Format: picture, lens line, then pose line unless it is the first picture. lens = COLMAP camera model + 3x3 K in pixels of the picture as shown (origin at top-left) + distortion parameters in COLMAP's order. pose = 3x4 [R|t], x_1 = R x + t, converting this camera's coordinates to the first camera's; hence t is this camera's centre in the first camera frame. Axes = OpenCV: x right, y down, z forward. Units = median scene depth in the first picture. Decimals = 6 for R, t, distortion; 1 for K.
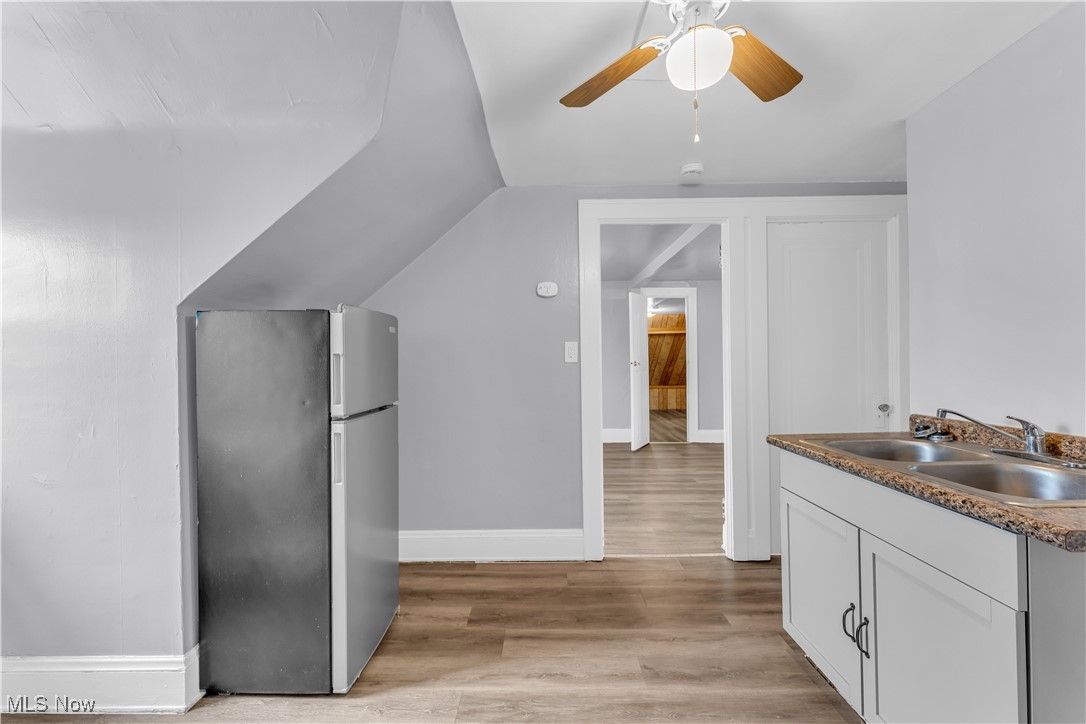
lens RADIAL K [[435.0, 0, 548.3], [0, 435.0, 362.4], [0, 0, 1]] dist [-0.003272, -0.000306]
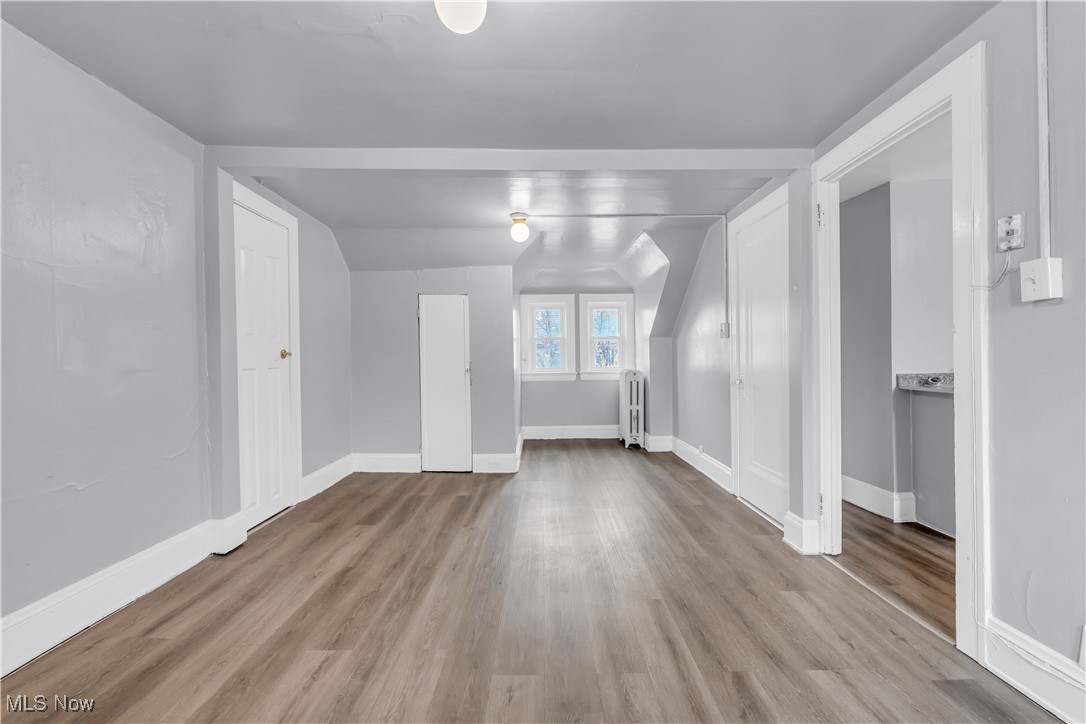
lens RADIAL K [[435.0, 0, 544.3], [0, 435.0, 360.5], [0, 0, 1]] dist [-0.003272, -0.000306]
pose [[-0.017084, 0.000158, 0.999854, -0.561201], [0.024401, 0.999702, 0.000259, 0.041009], [-0.999556, 0.024401, -0.017083, 1.908883]]
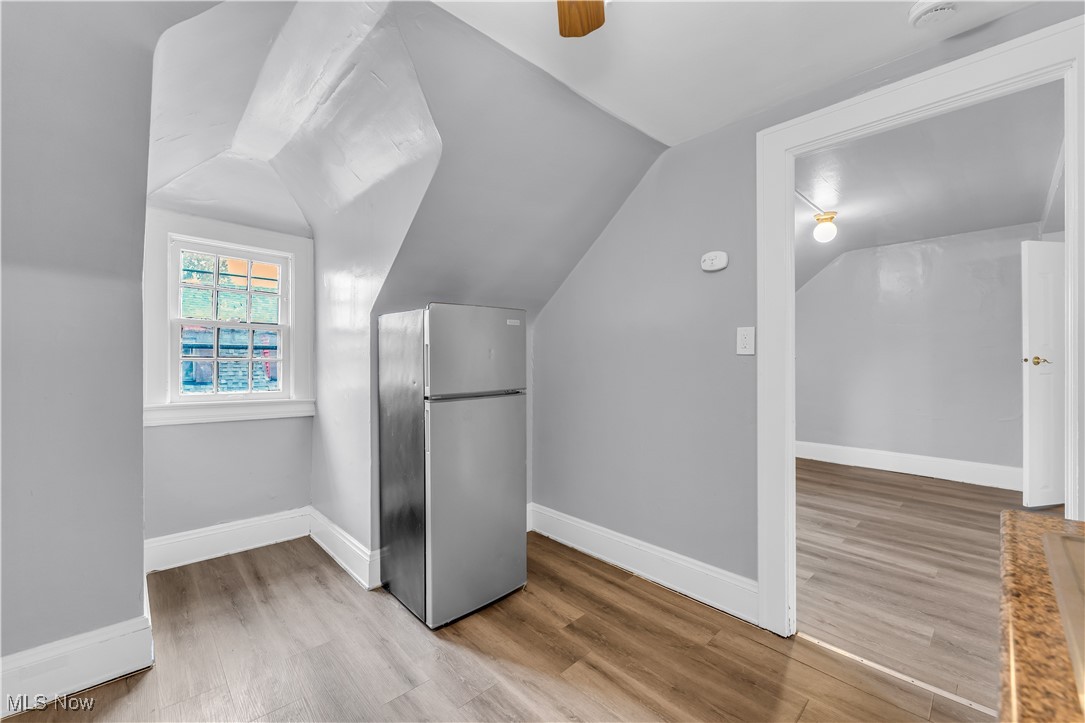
lens RADIAL K [[434.6, 0, 540.3], [0, 434.6, 359.8], [0, 0, 1]] dist [-0.003272, -0.000306]
pose [[0.688872, 0.009049, -0.724826, 0.415121], [-0.007328, 0.999958, 0.005520, 0.008857], [0.724846, 0.001509, 0.688910, 0.271885]]
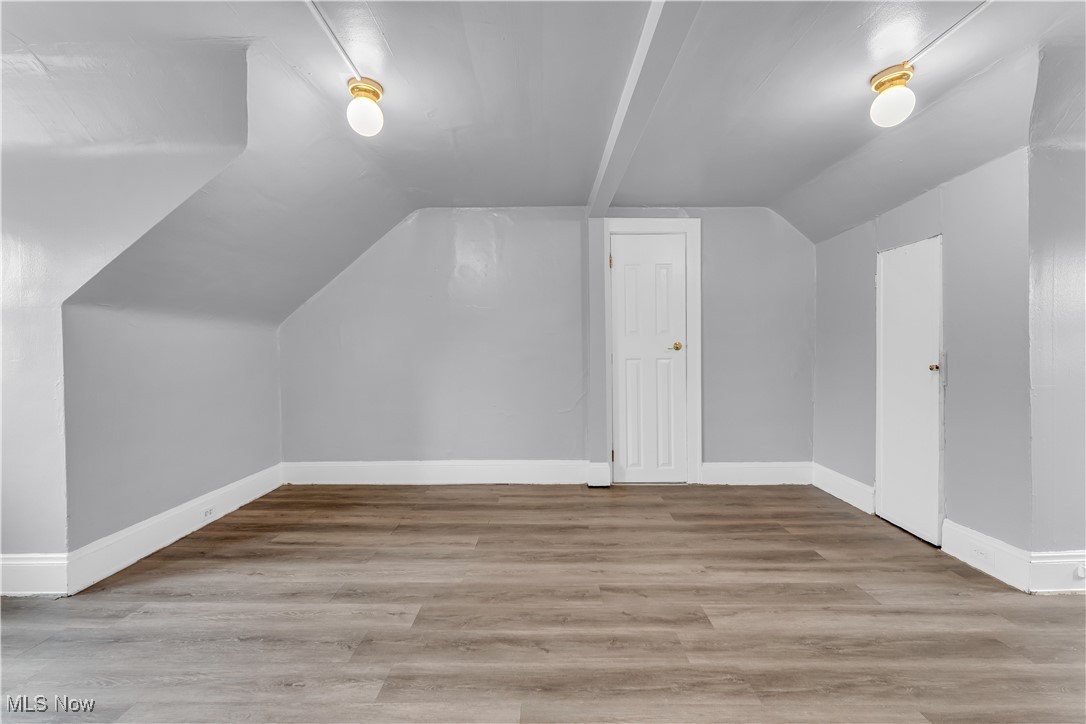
lens RADIAL K [[435.0, 0, 539.0], [0, 435.0, 361.5], [0, 0, 1]] dist [-0.003272, -0.000306]
pose [[0.999990, -0.002973, 0.003361, 0.345130], [0.002985, 0.999990, -0.003444, 0.059718], [-0.003351, 0.003454, 0.999988, 1.138671]]
